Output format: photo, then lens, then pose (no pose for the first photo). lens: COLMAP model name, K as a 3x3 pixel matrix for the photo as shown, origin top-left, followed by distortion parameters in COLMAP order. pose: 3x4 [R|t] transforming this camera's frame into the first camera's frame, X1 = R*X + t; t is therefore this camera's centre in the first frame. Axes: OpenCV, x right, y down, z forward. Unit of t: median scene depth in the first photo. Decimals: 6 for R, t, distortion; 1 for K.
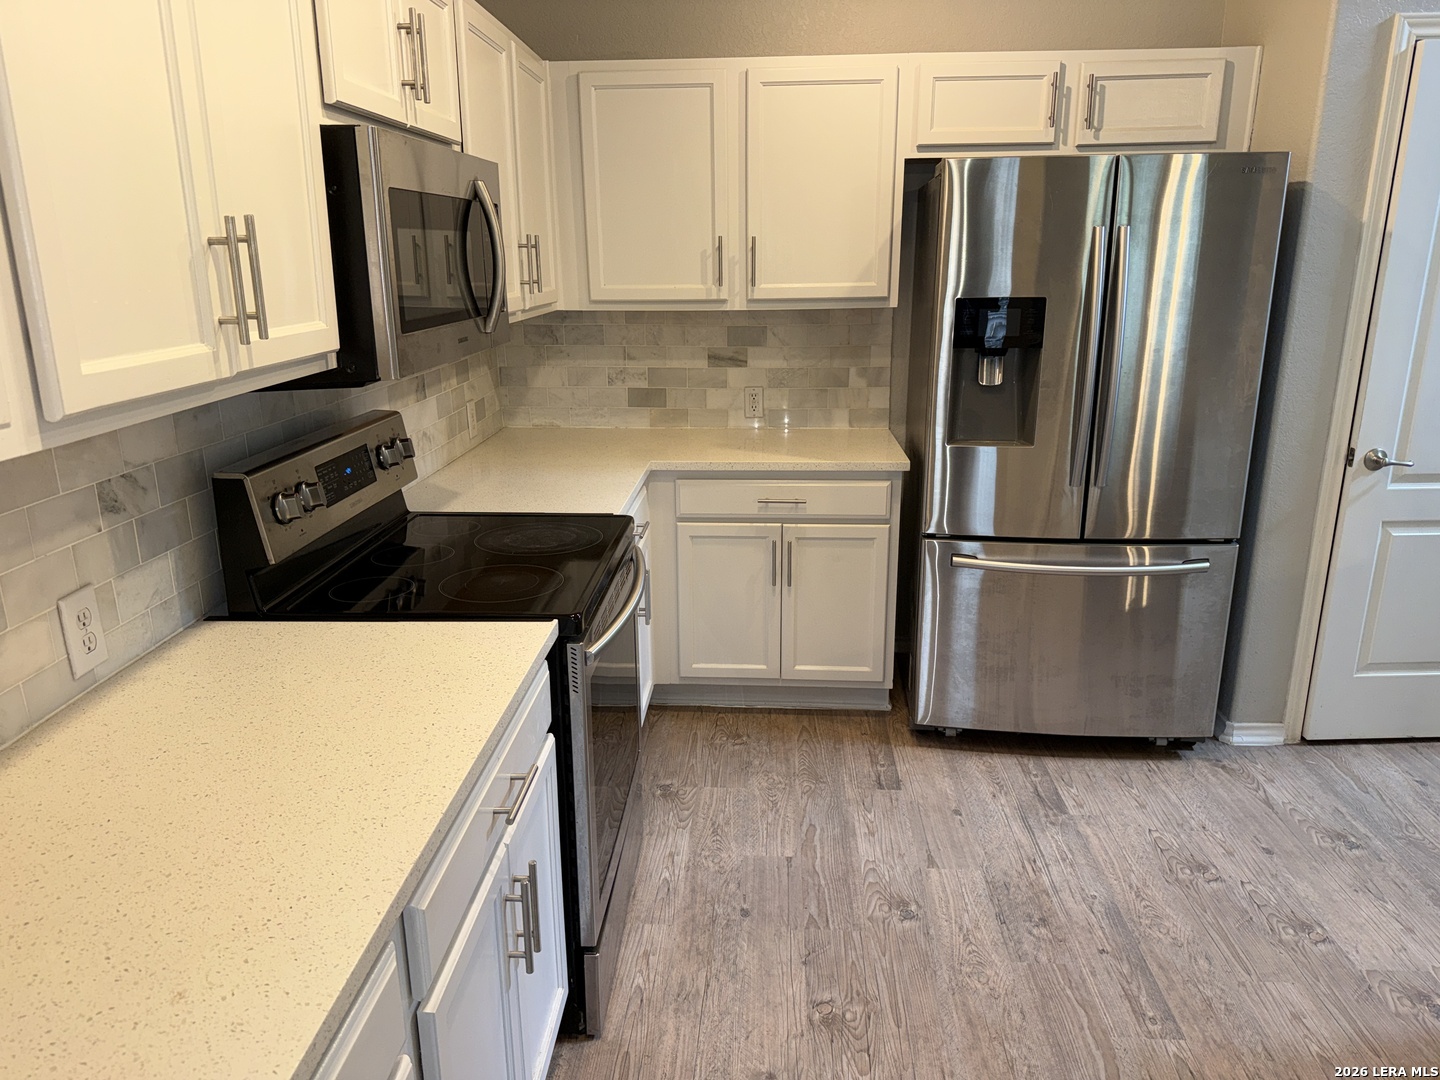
lens RADIAL K [[1021.8, 0, 710.2], [0, 1021.8, 545.3], [0, 0, 1]] dist [0.051039, -0.051708]
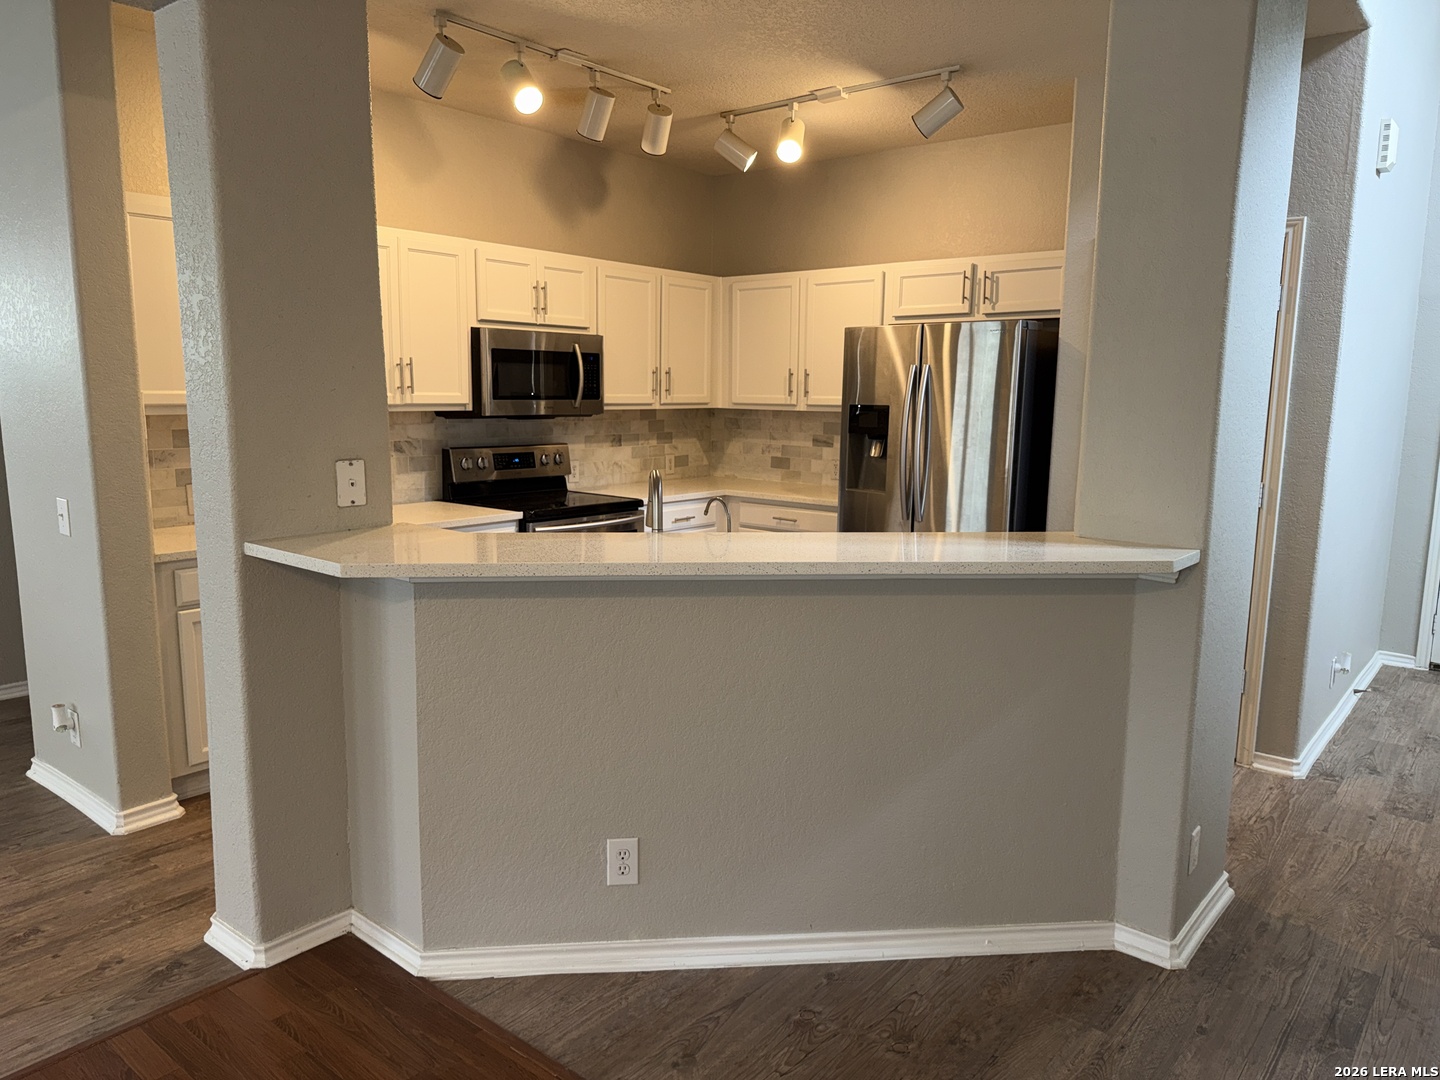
lens RADIAL K [[1021.8, 0, 726.2], [0, 1021.8, 536.4], [0, 0, 1]] dist [0.051039, -0.051708]
pose [[0.811683, 0.100564, -0.575376, 0.921145], [-0.177670, 0.980898, -0.079198, 0.131281], [0.556420, 0.166511, 0.814046, -0.412112]]
